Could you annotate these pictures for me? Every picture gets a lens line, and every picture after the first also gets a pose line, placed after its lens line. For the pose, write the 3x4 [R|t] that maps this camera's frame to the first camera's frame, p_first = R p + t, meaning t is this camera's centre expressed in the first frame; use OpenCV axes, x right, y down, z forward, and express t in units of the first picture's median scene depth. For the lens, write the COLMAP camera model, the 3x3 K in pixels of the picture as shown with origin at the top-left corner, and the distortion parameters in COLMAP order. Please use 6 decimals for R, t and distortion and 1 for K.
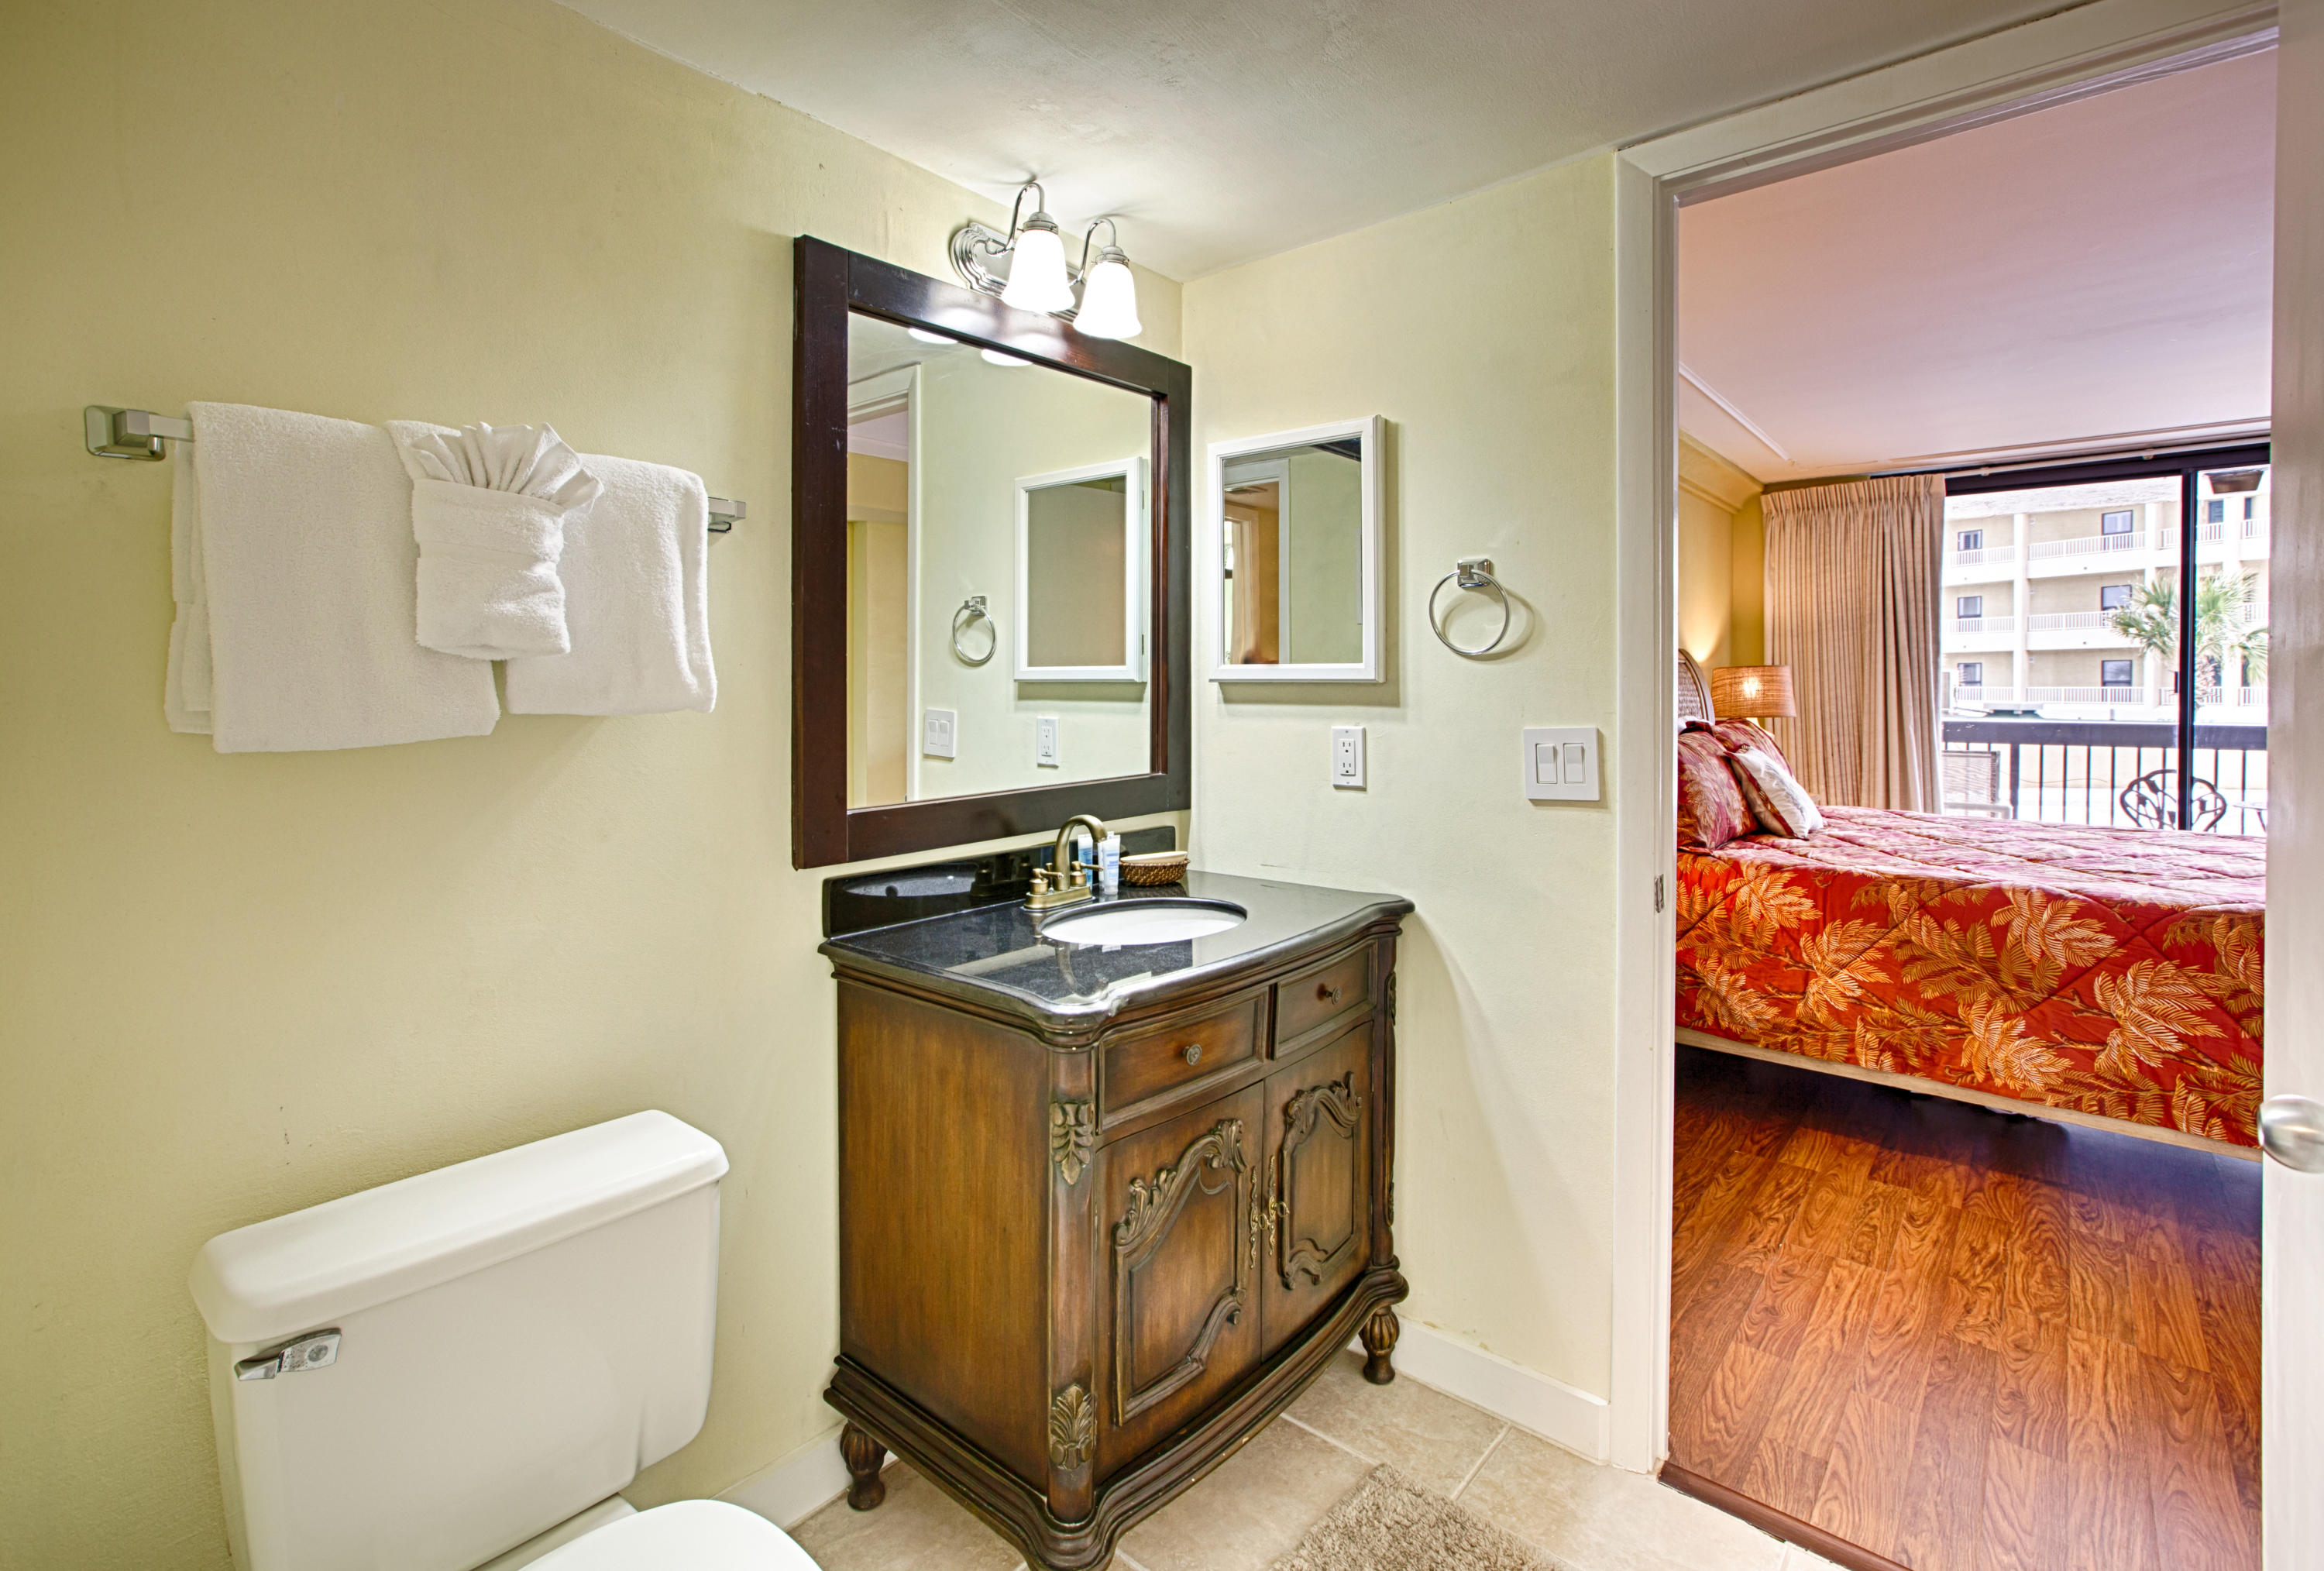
lens RADIAL K [[1080.0, 0, 1139.6], [0, 1080.0, 699.2], [0, 0, 1]] dist [-0.026986, 0.014266]
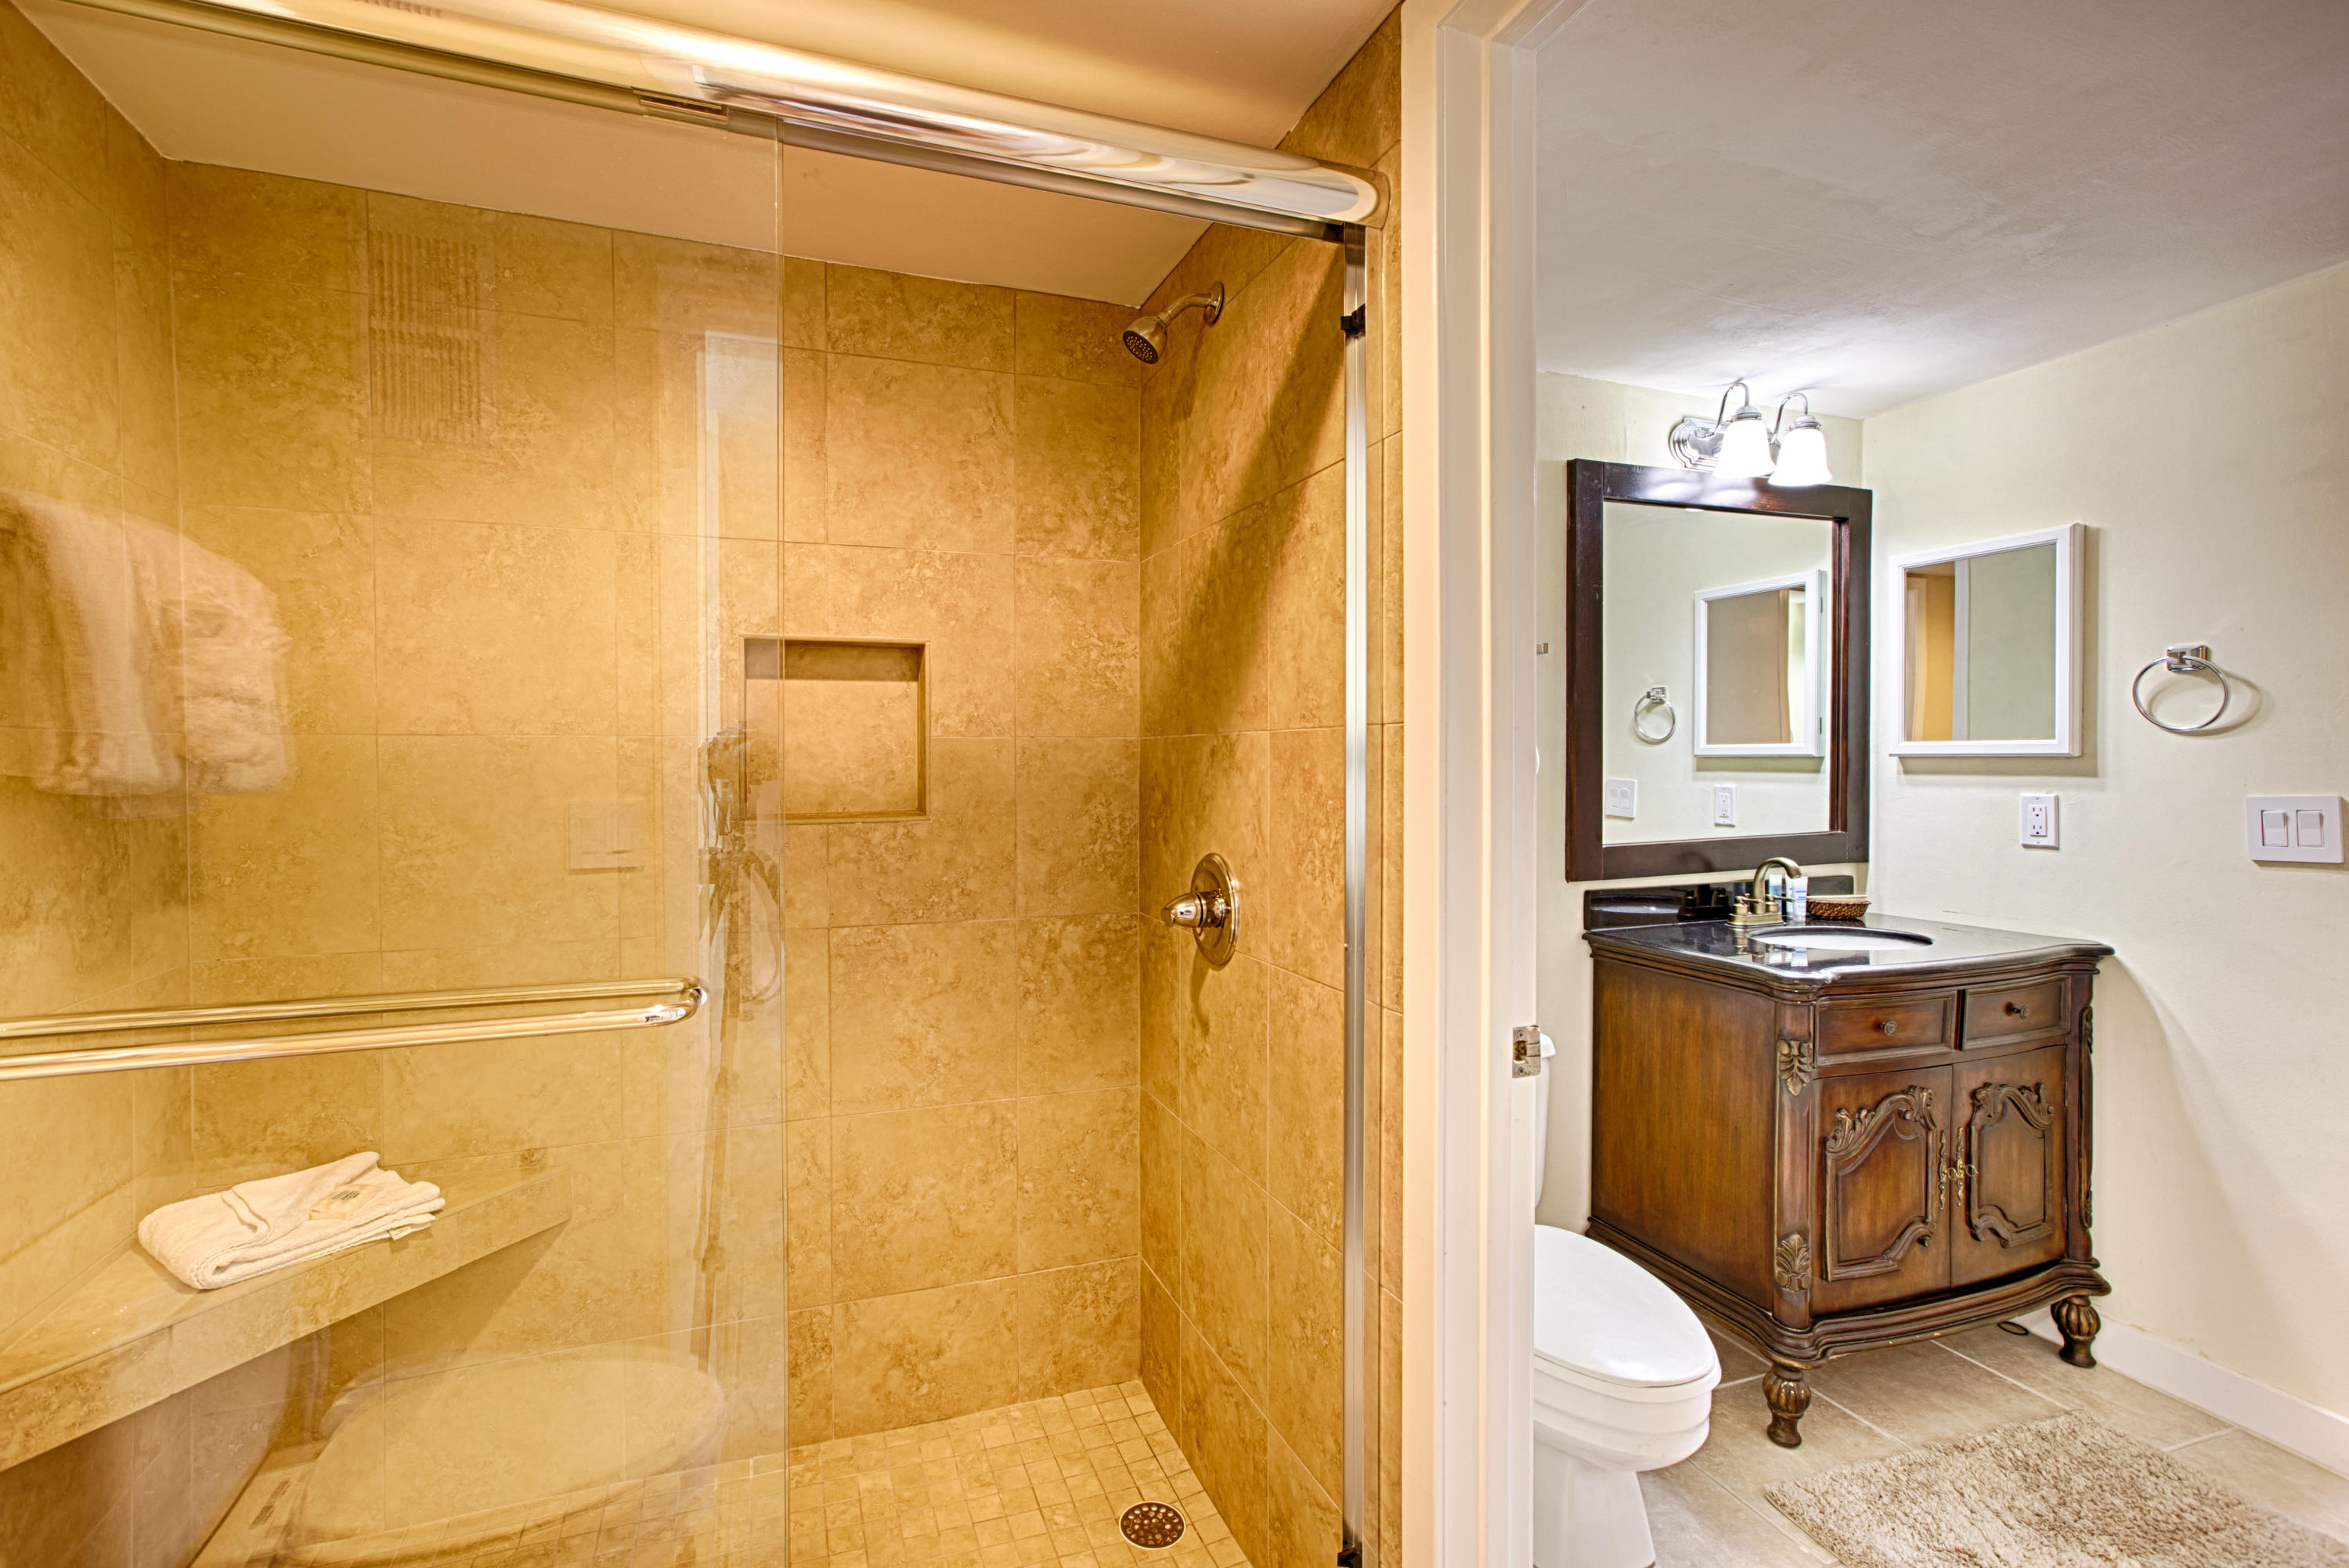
lens RADIAL K [[1091.5, 0, 1100.9], [0, 1091.5, 775.0], [0, 0, 1]] dist [-0.026986, 0.014266]
pose [[0.863207, 0.003994, -0.504835, -0.101652], [-0.004409, 0.999990, 0.000373, 0.010058], [0.504831, 0.001904, 0.863216, -0.556500]]
